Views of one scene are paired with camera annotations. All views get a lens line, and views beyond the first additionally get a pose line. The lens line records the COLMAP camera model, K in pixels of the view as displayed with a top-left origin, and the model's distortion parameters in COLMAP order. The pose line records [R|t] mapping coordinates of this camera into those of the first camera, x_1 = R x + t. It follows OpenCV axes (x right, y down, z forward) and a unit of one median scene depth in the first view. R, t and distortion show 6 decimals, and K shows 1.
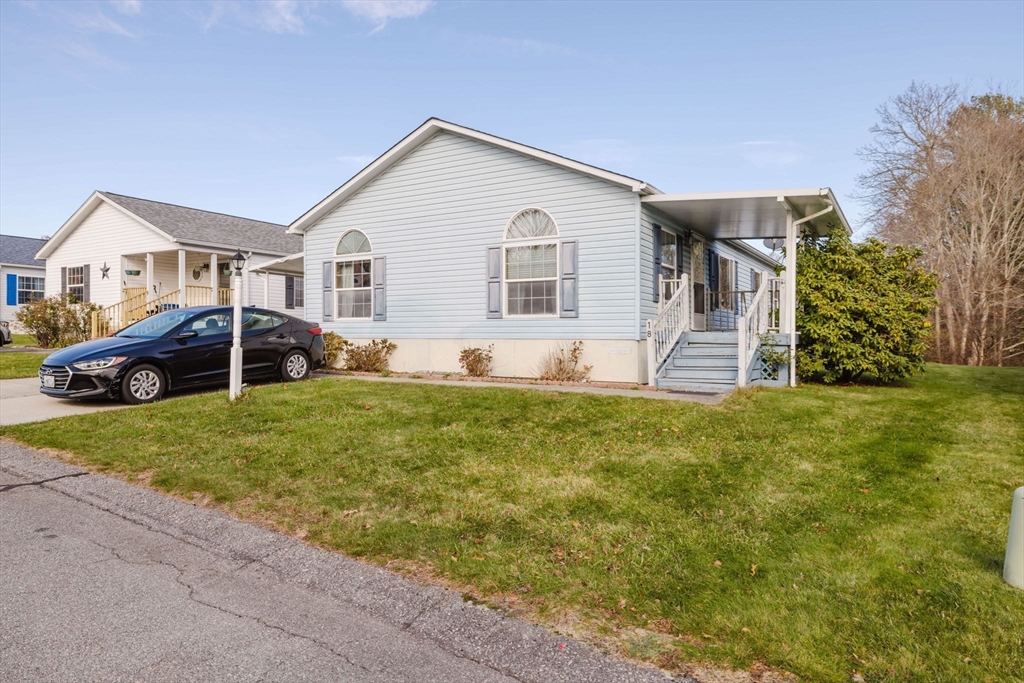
lens RADIAL K [[645.0, 0, 512.0], [0, 645.0, 339.4], [0, 0, 1]] dist [0.000737, 0.000674]
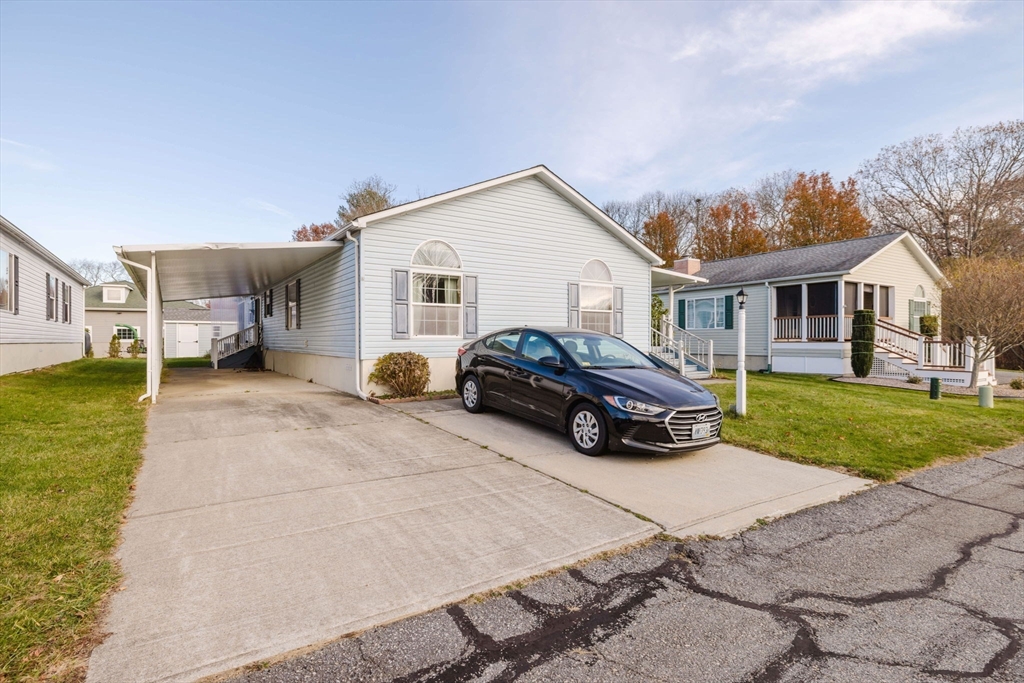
lens RADIAL K [[491.5, 0, 510.7], [0, 491.5, 339.4], [0, 0, 1]] dist [0.049405, -0.002253]
pose [[0.418754, -0.007321, 0.908070, -0.865363], [0.003130, 0.999973, 0.006619, -0.032994], [-0.908094, 0.000070, 0.418765, 0.620655]]
